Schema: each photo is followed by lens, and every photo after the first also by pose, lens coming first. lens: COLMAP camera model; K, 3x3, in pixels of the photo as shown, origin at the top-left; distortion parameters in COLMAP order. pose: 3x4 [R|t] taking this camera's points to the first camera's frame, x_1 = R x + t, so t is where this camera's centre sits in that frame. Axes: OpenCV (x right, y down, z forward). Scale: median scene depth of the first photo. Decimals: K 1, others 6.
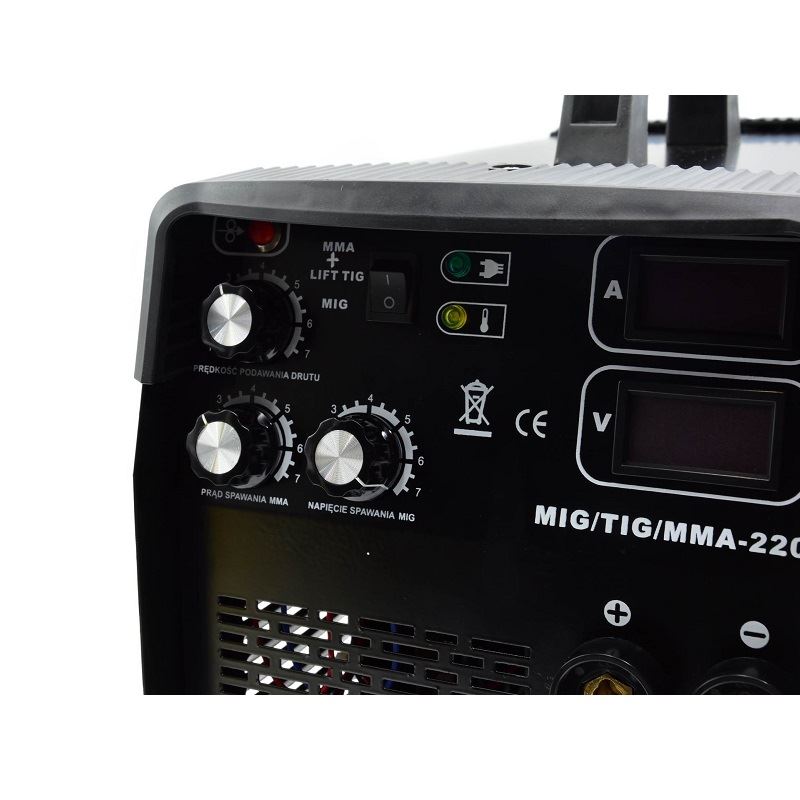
lens RADIAL K [[1535.0, 0, 338.4], [0, 1535.0, 418.9], [0, 0, 1]] dist [0.052325, 0.000000]
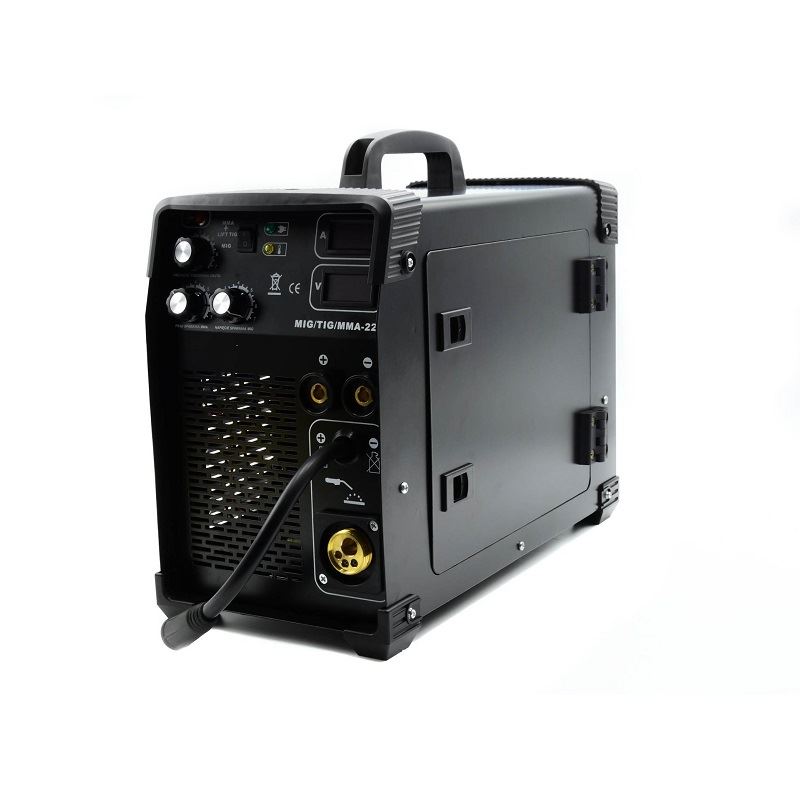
lens RADIAL K [[1440.8, 0, 402.3], [0, 1440.8, 396.9], [0, 0, 1]] dist [0.054911, 0.000000]
pose [[0.997480, 0.005486, -0.070730, 0.466692], [-0.010427, 0.997515, -0.069680, 0.341907], [0.070172, 0.070242, 0.995059, -1.335420]]
